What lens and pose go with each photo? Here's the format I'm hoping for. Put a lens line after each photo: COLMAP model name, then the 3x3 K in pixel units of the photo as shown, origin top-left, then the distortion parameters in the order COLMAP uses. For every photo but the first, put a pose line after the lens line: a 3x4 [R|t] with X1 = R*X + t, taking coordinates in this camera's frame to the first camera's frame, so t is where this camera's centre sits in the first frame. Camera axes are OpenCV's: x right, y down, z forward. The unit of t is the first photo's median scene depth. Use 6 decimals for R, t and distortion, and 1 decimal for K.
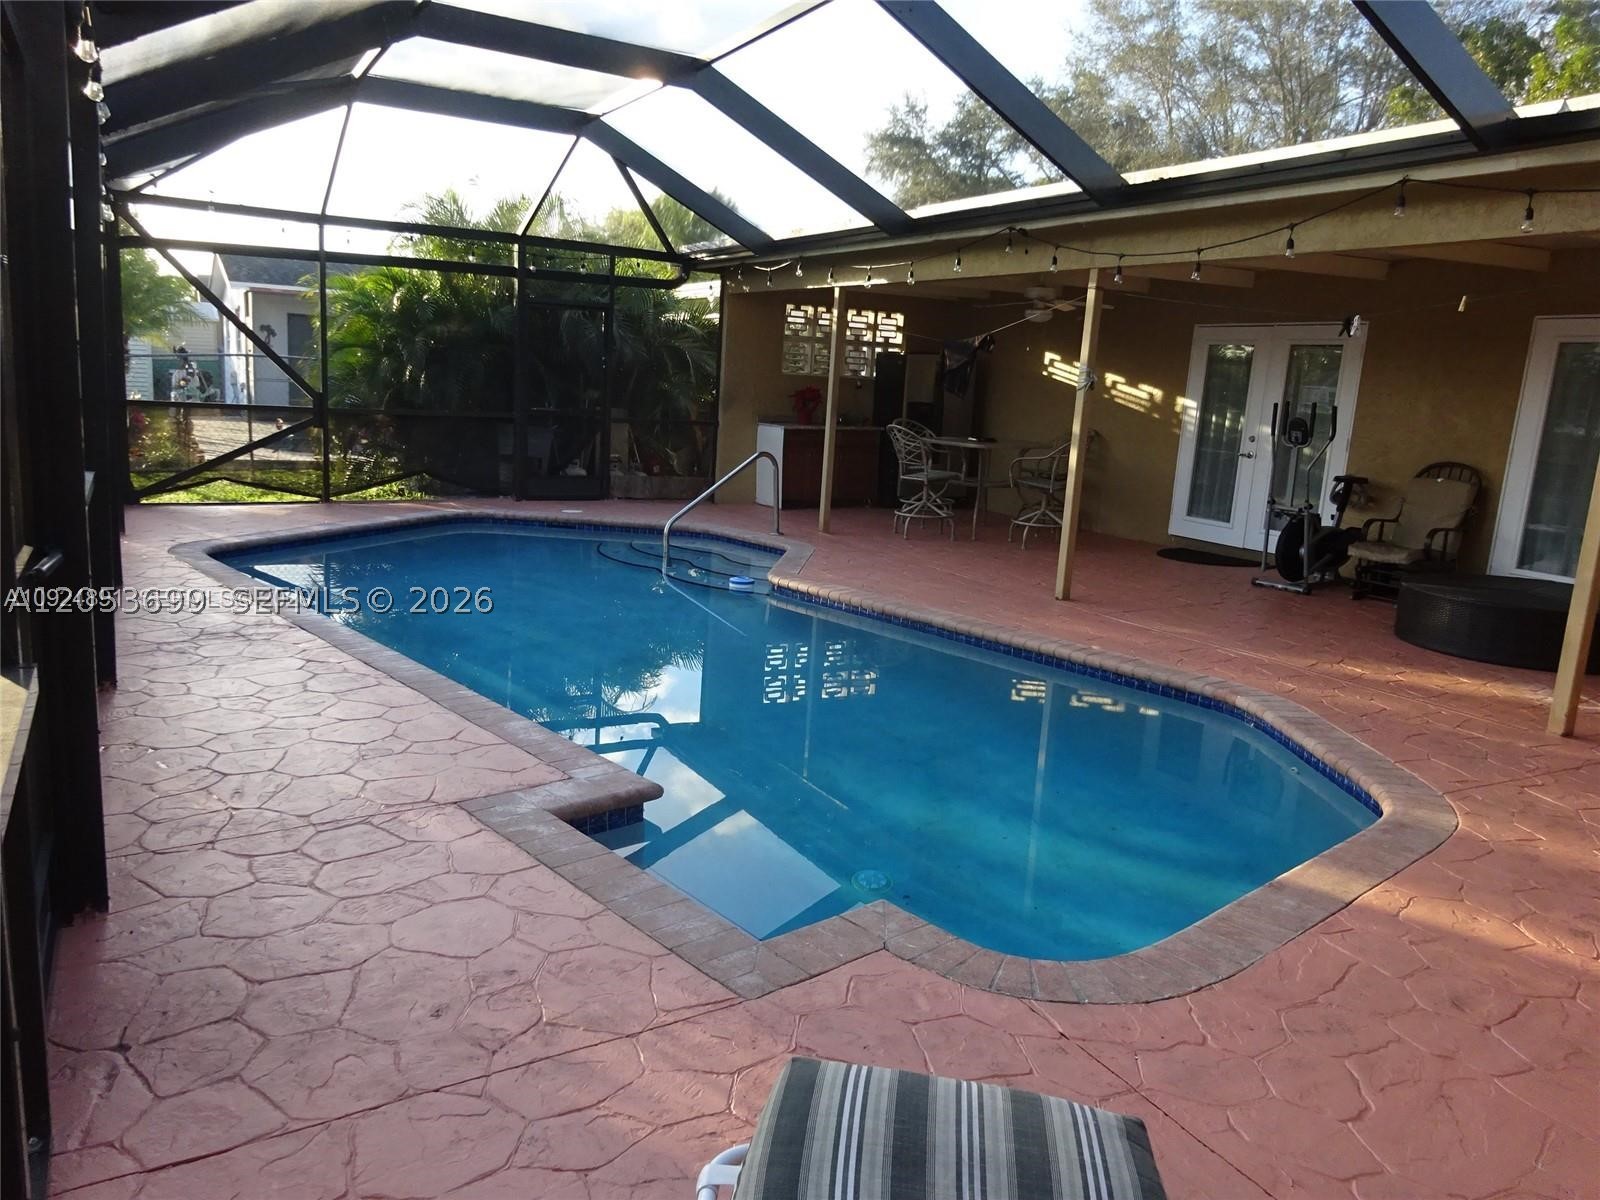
lens RADIAL K [[1165.6, 0, 798.8], [0, 1165.6, 598.7], [0, 0, 1]] dist [-0.000566, 0.010257]
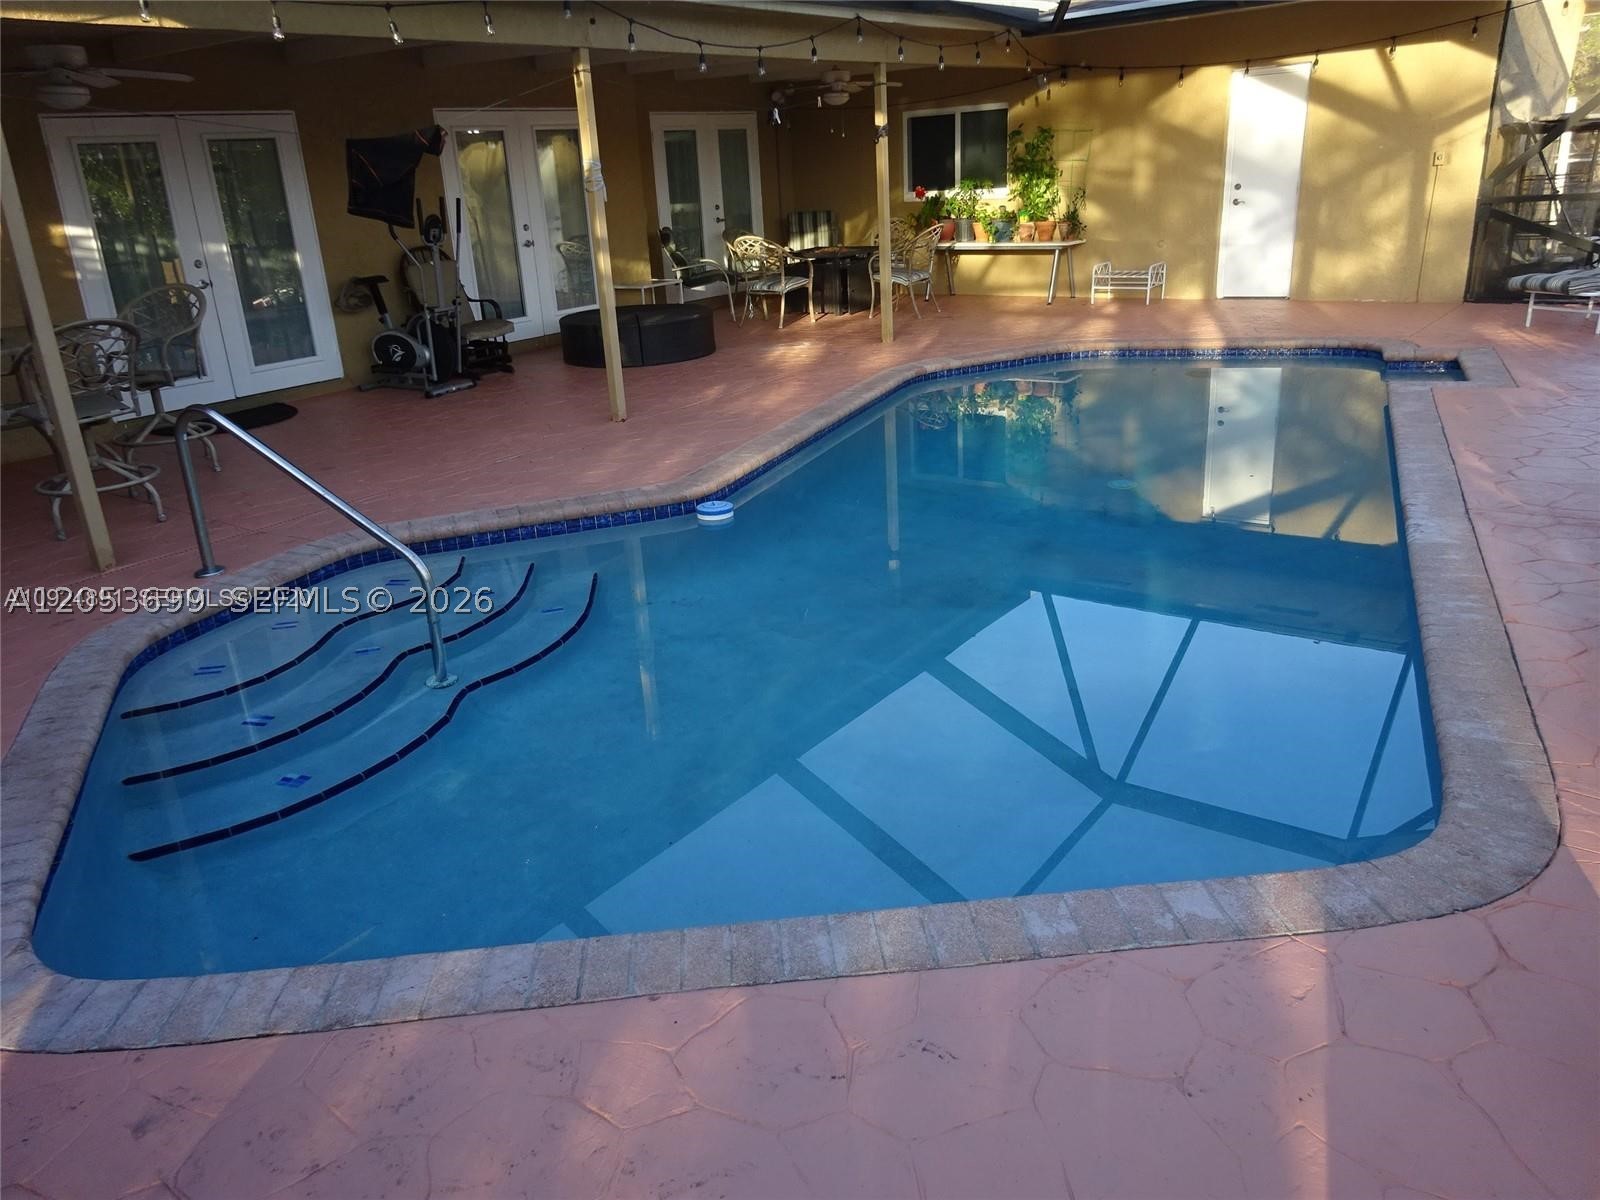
lens RADIAL K [[1165.6, 0, 789.7], [0, 1165.6, 601.0], [0, 0, 1]] dist [-0.000566, 0.010257]
pose [[-0.396122, -0.343968, 0.851336, -0.495552], [0.213289, 0.867350, 0.449680, -0.190902], [-0.893082, 0.359709, -0.270212, 0.847232]]
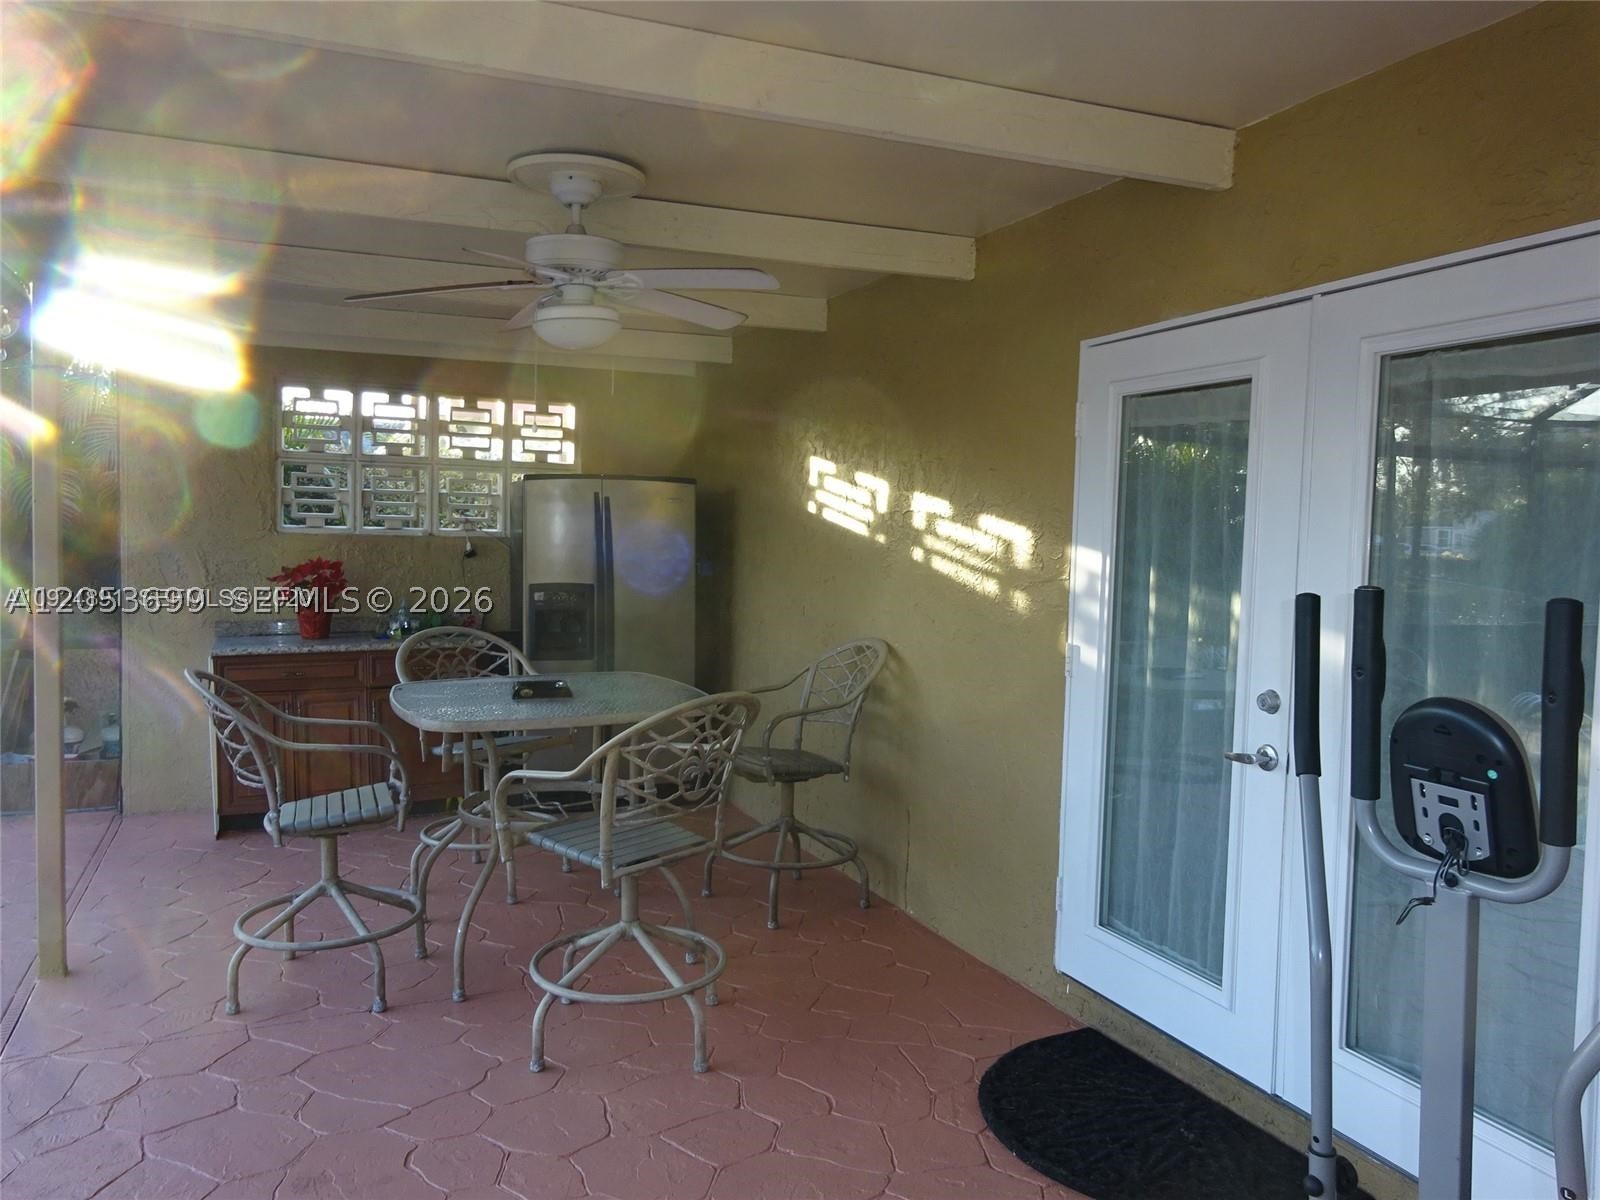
lens RADIAL K [[1165.6, 0, 797.2], [0, 1165.6, 599.1], [0, 0, 1]] dist [-0.000566, 0.010257]
pose [[0.993113, -0.036685, -0.111273, 0.276839], [0.020309, 0.989240, -0.144882, -0.107841], [0.115391, 0.141624, 0.983172, 0.644060]]
